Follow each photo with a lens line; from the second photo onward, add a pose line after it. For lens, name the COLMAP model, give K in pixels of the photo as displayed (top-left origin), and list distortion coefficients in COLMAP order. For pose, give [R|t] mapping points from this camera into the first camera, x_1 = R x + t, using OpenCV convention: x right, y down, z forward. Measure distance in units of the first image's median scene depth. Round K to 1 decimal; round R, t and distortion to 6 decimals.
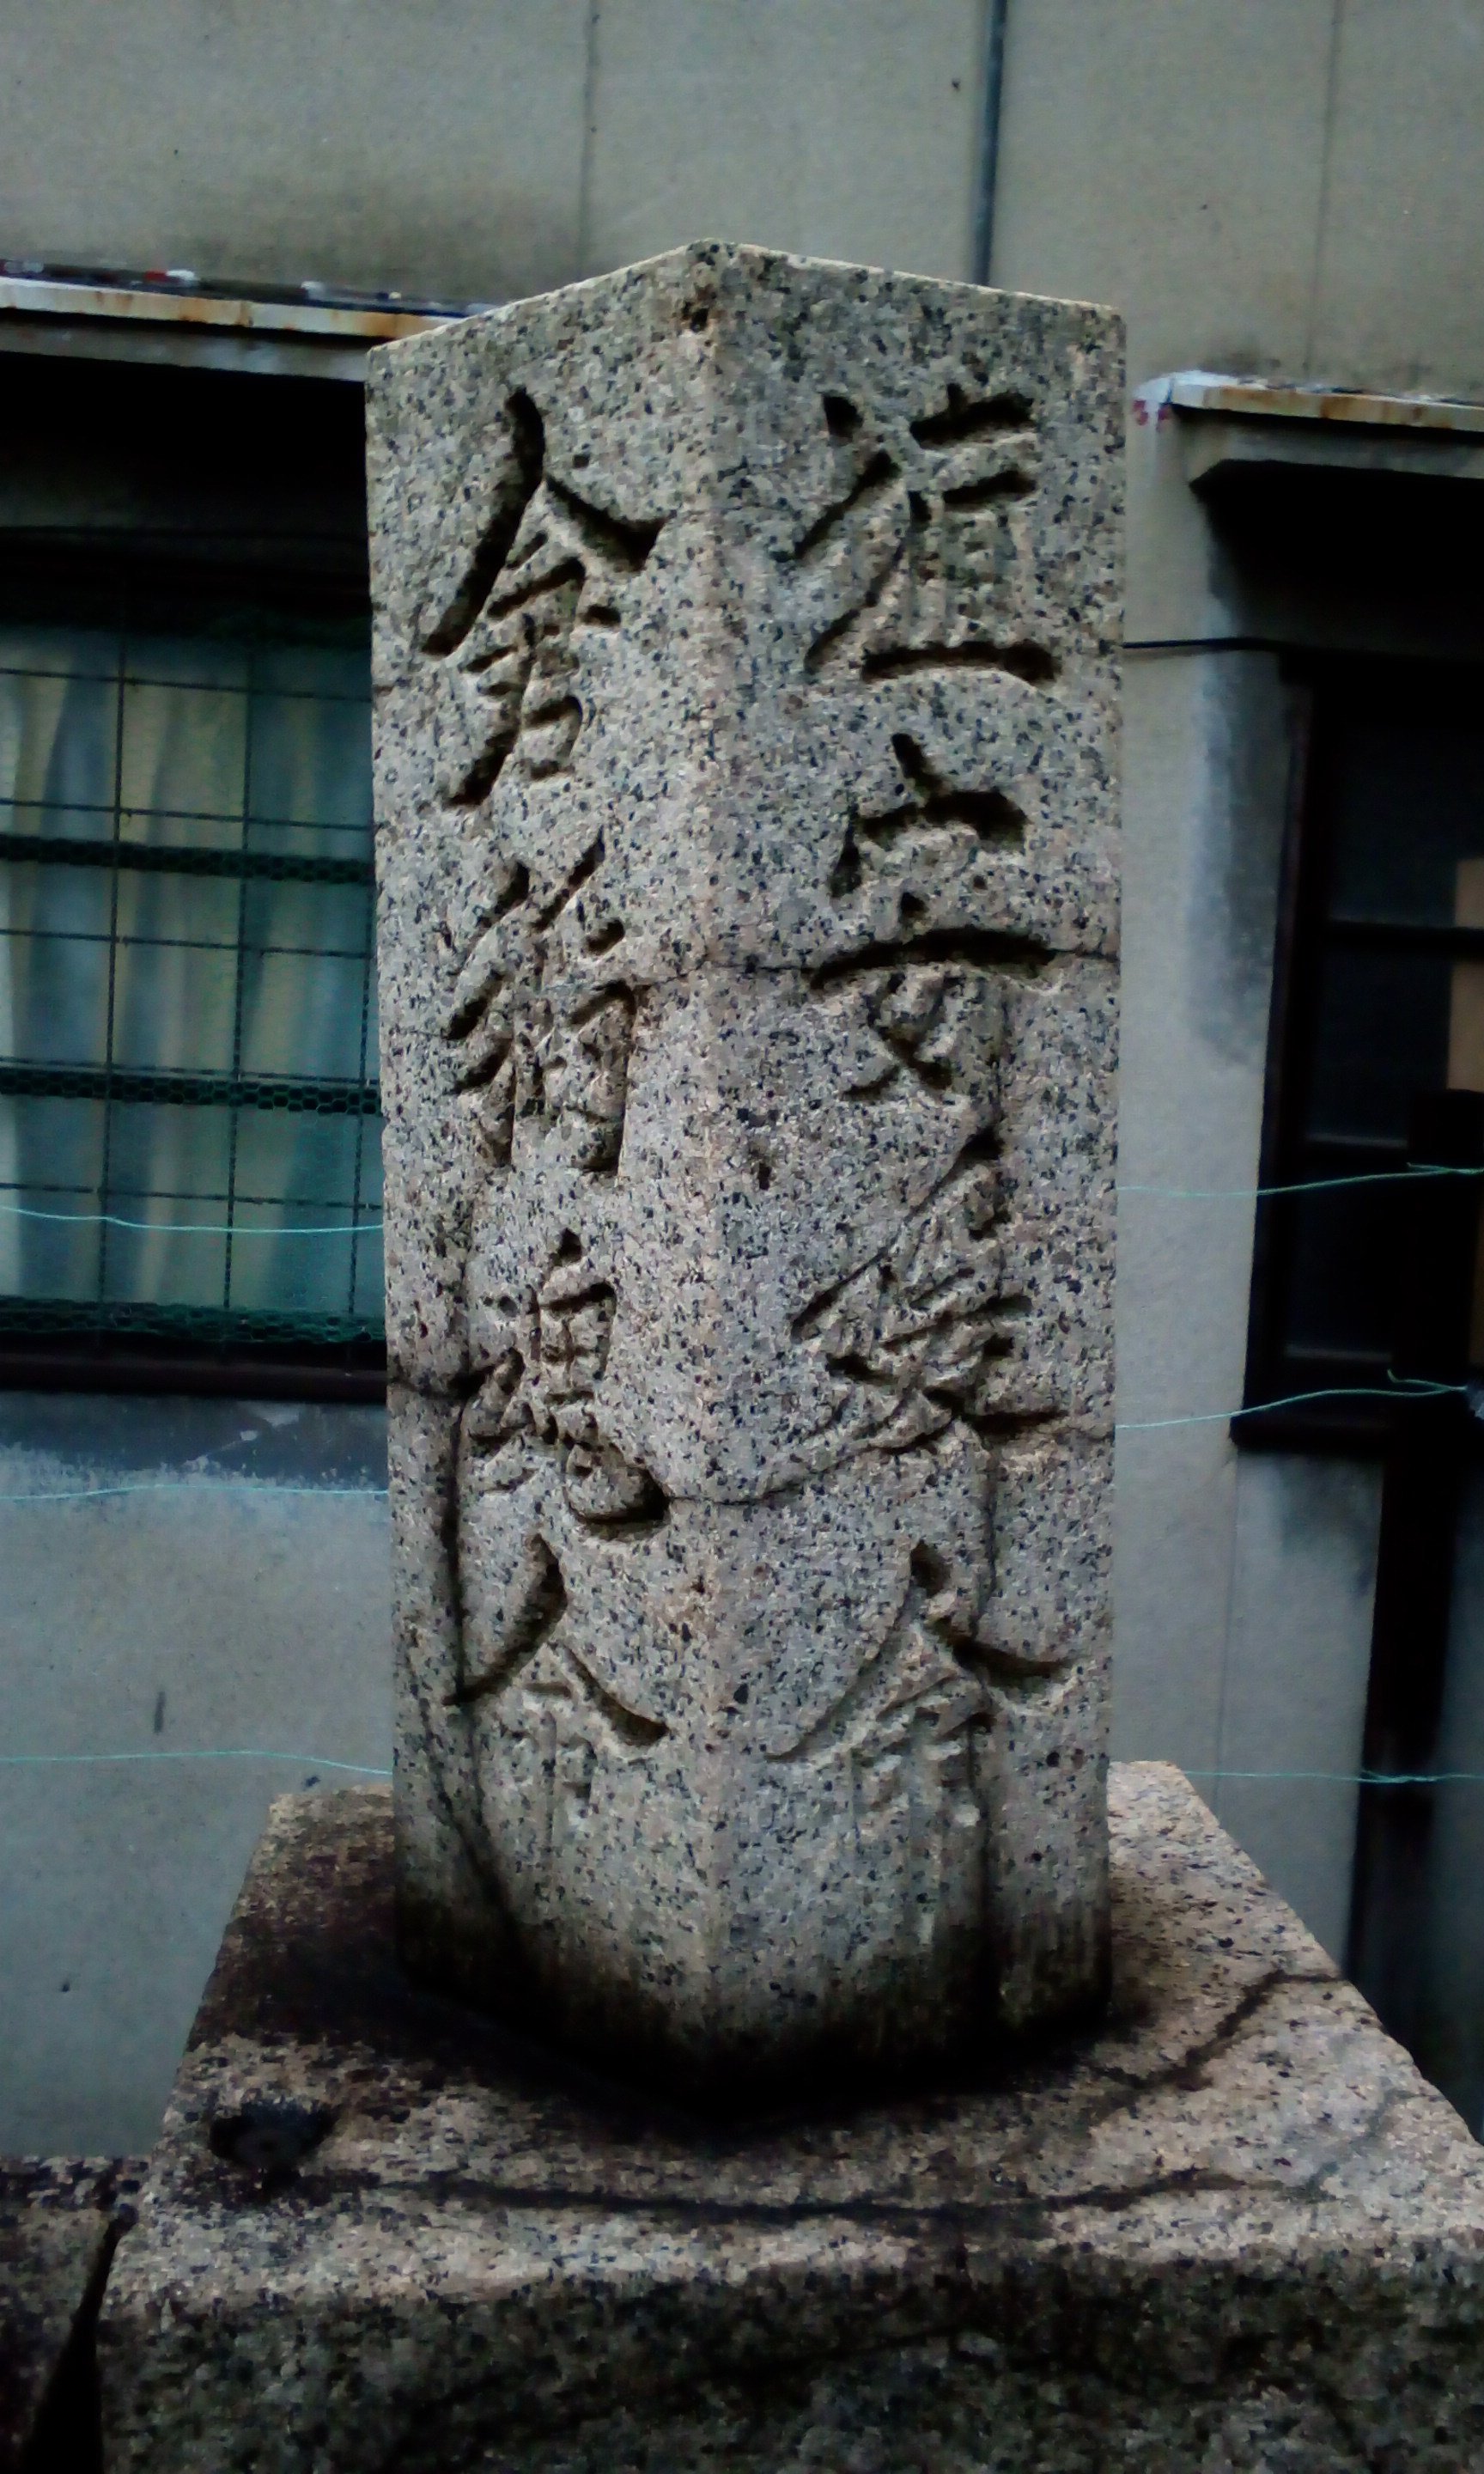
lens RADIAL K [[2328.0, 0, 745.4], [0, 2328.0, 1217.8], [0, 0, 1]] dist [0.001171, 0.000000]
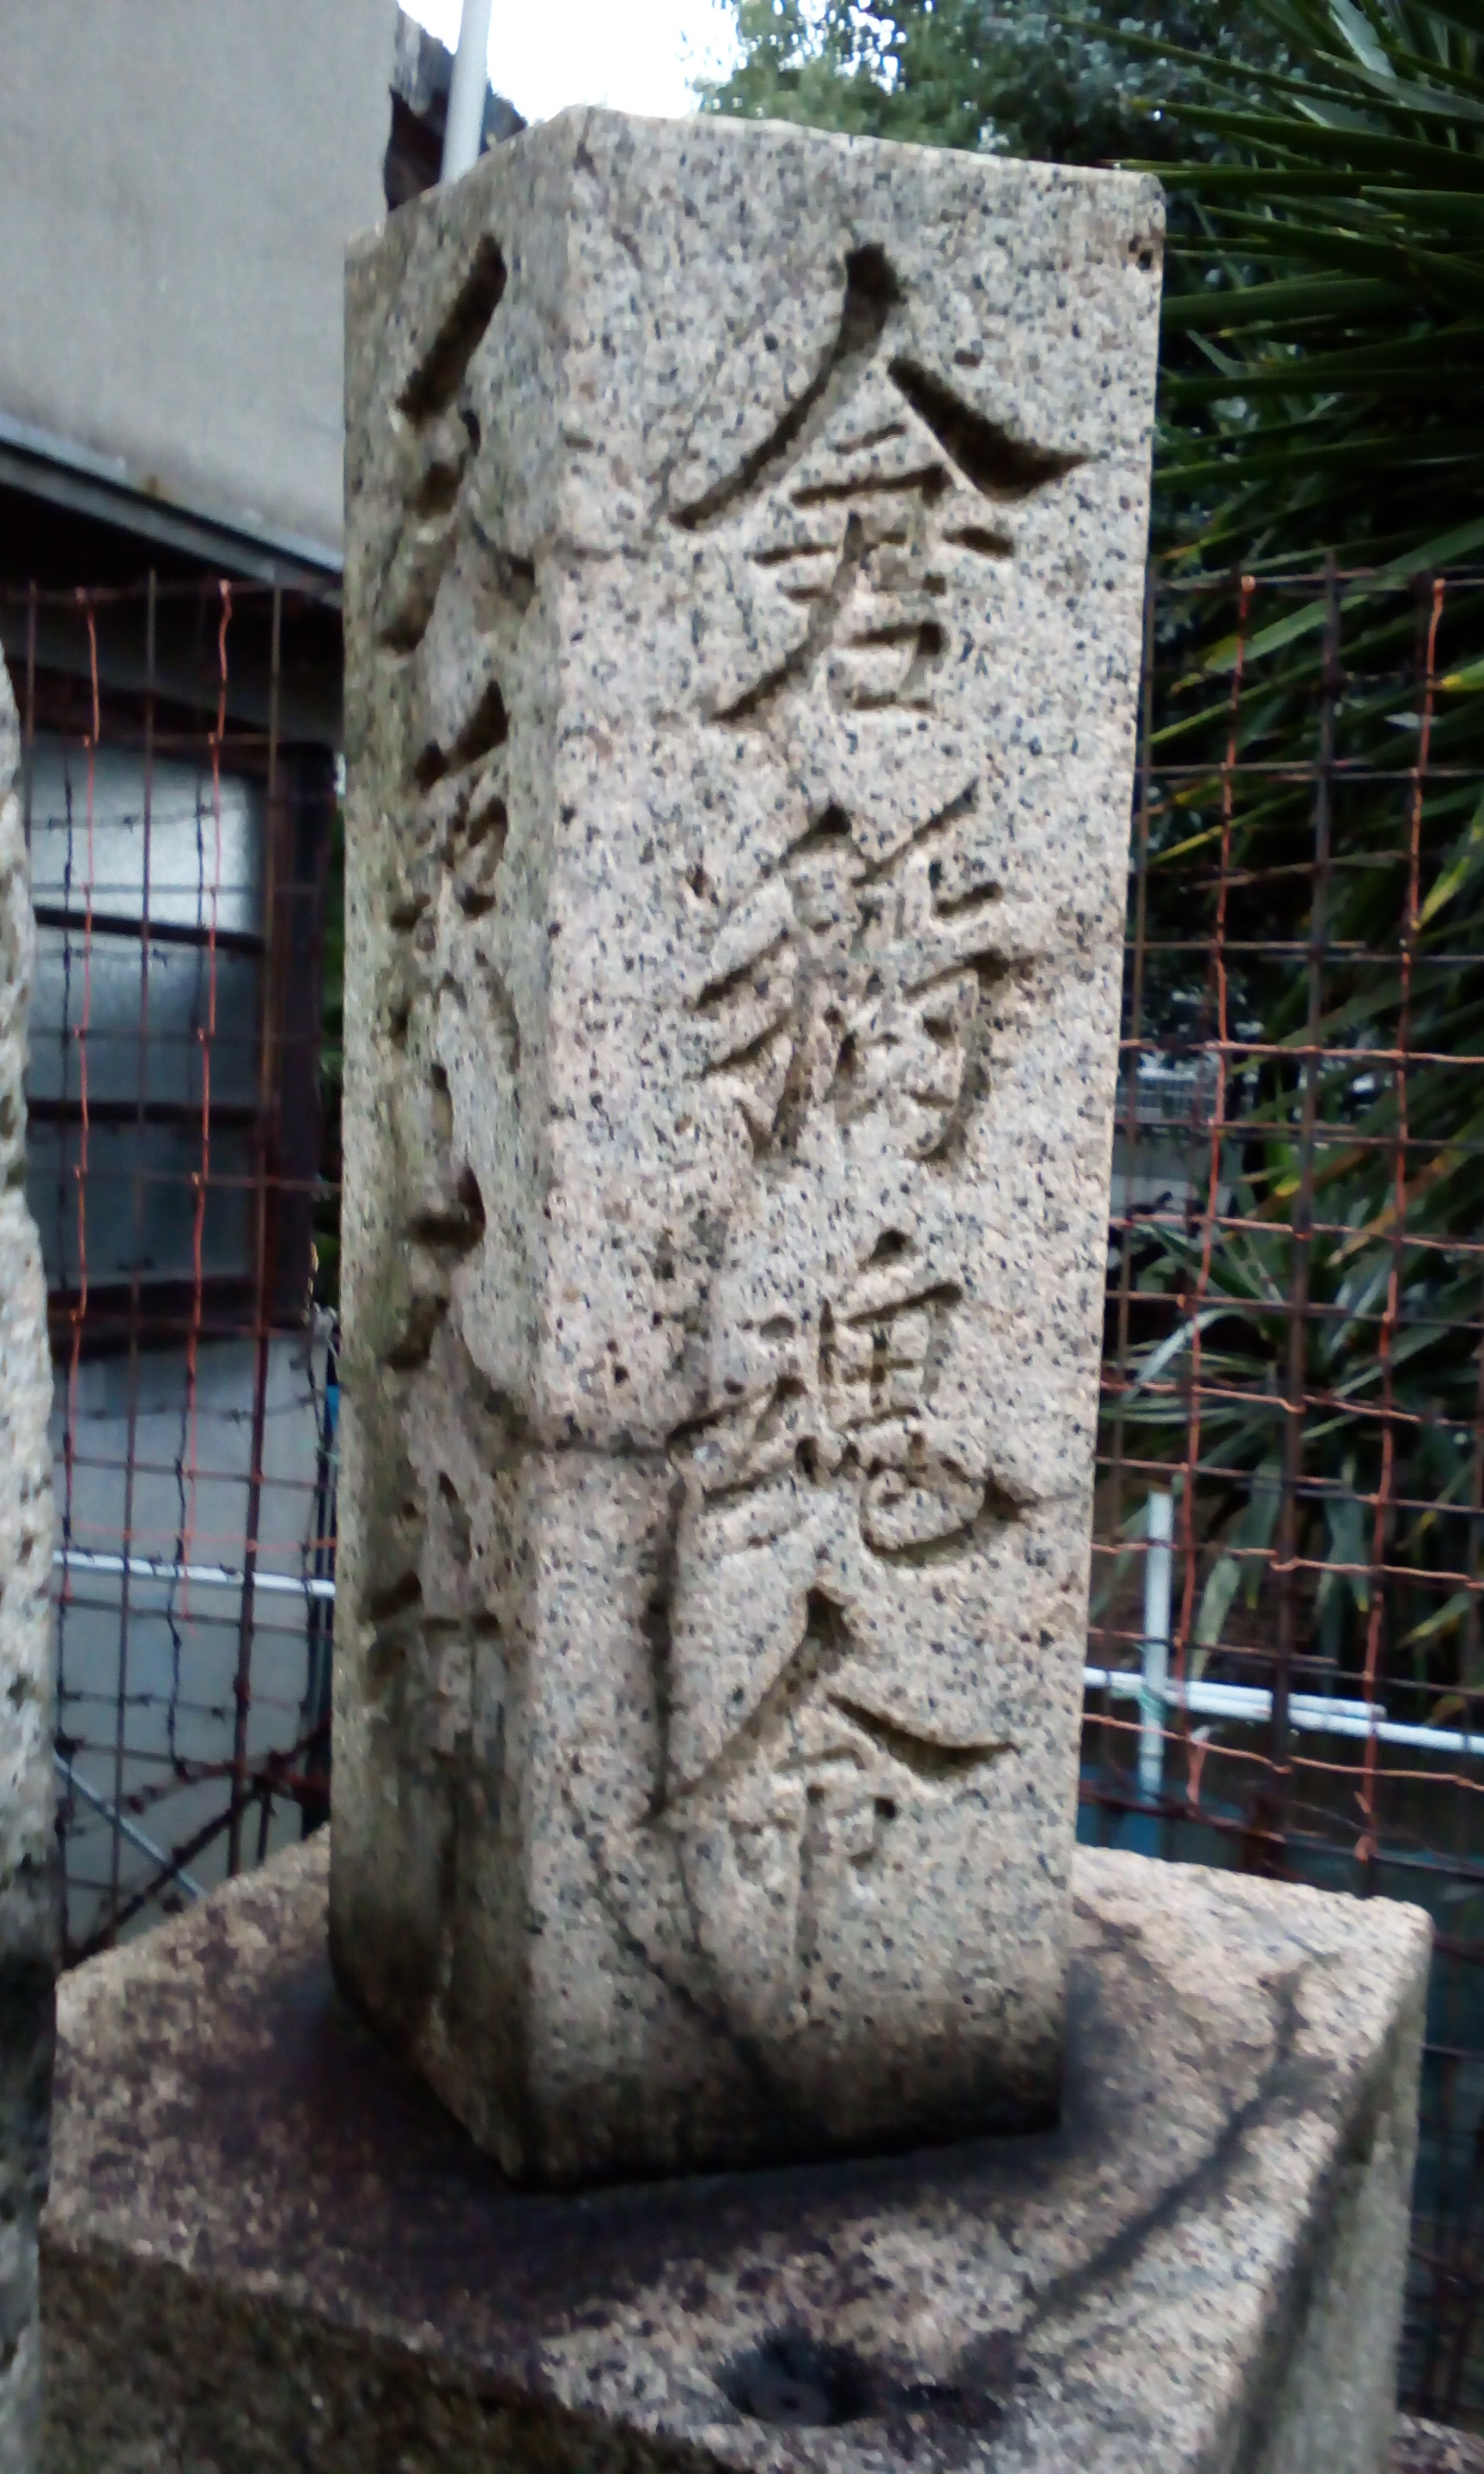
lens RADIAL K [[2328.0, 0, 780.0], [0, 2328.0, 1235.6], [0, 0, 1]] dist [0.001171, 0.000000]
pose [[0.482412, -0.089352, 0.871375, -0.869163], [0.051655, 0.995954, 0.073529, -0.059925], [-0.874420, 0.009539, 0.485076, 0.611740]]
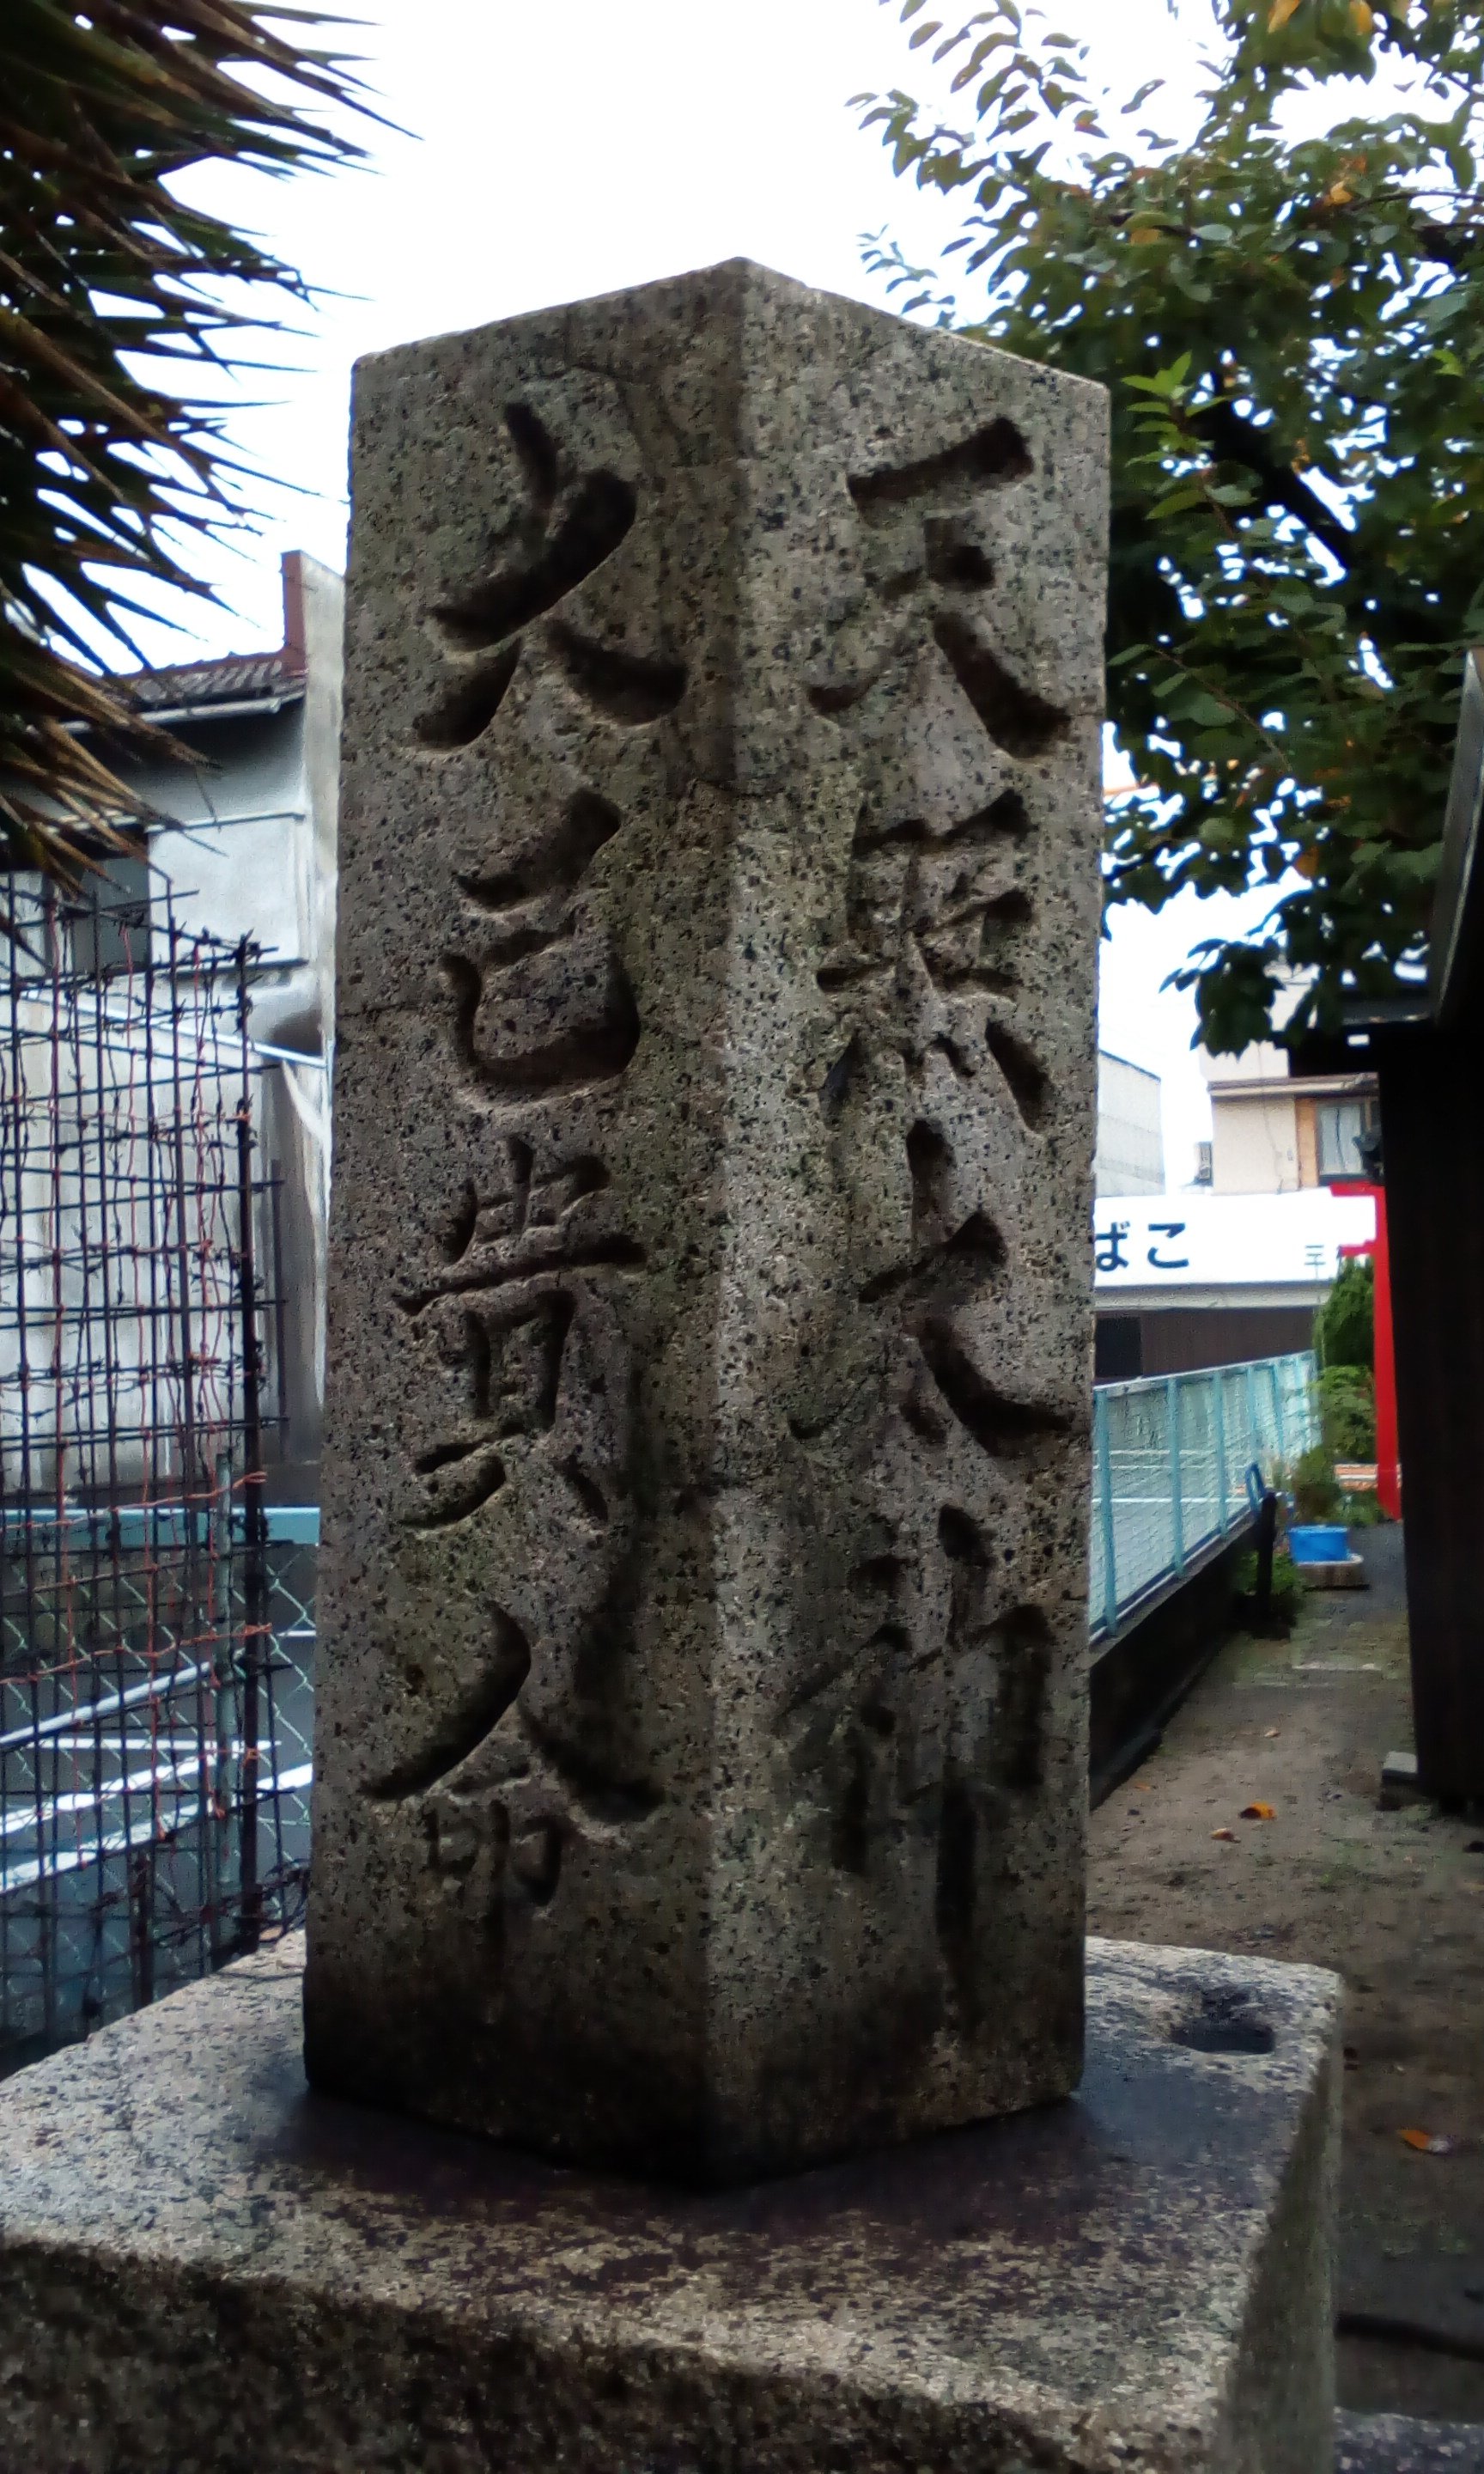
lens RADIAL K [[2328.0, 0, 743.0], [0, 2328.0, 1222.2], [0, 0, 1]] dist [0.001171, 0.000000]
pose [[-0.917205, -0.004099, 0.398395, -0.441695], [0.023047, 0.997727, 0.063326, -0.087598], [-0.397749, 0.067265, -0.915025, 2.113446]]
